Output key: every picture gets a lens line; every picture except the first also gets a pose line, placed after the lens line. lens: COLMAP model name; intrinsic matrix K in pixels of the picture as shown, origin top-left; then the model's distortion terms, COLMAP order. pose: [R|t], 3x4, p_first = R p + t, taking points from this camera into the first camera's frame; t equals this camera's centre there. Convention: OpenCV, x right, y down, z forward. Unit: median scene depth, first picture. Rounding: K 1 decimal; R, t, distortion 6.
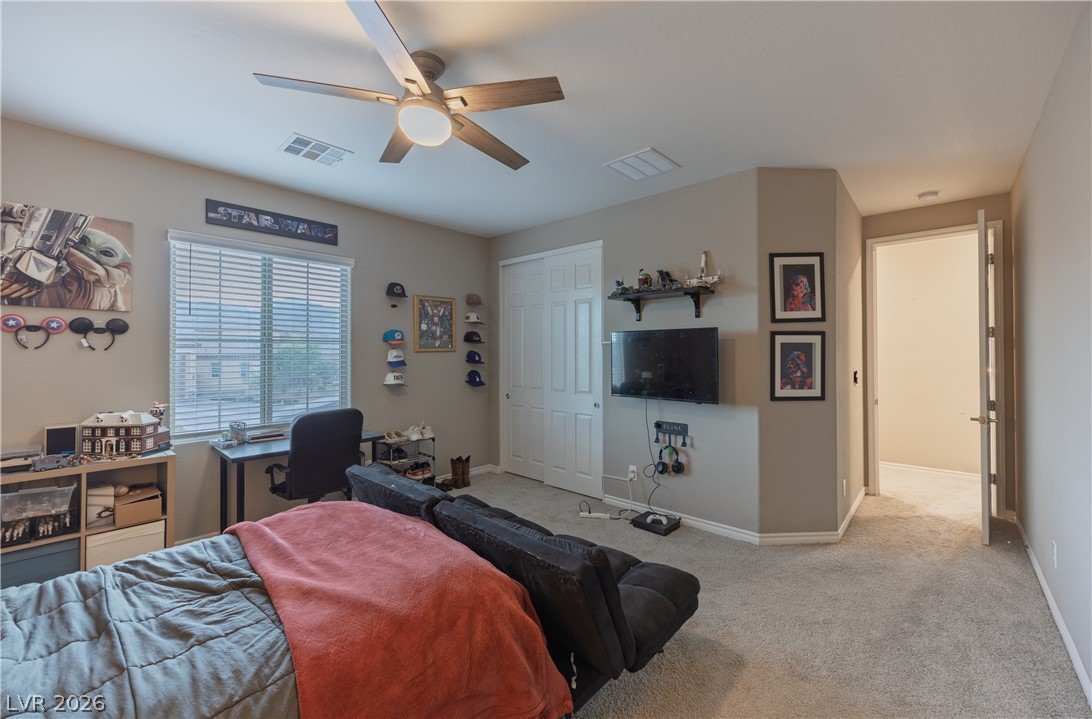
lens RADIAL K [[439.7, 0, 545.8], [0, 439.7, 347.4], [0, 0, 1]] dist [0.000218, 0.000124]
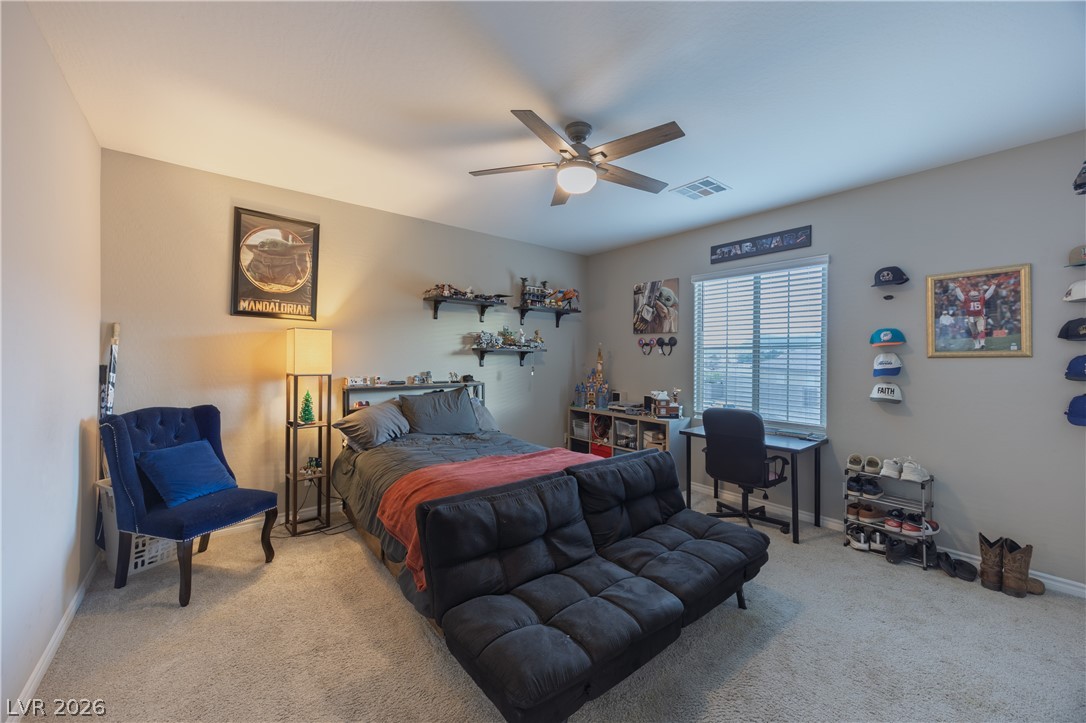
lens RADIAL K [[413.6, 0, 542.1], [0, 413.6, 356.1], [0, 0, 1]] dist [-0.001334, -0.000033]
pose [[-0.148127, -0.002446, -0.988965, 0.554461], [0.005646, 0.999979, -0.003319, 0.009123], [0.988952, -0.006075, -0.148111, 0.608376]]
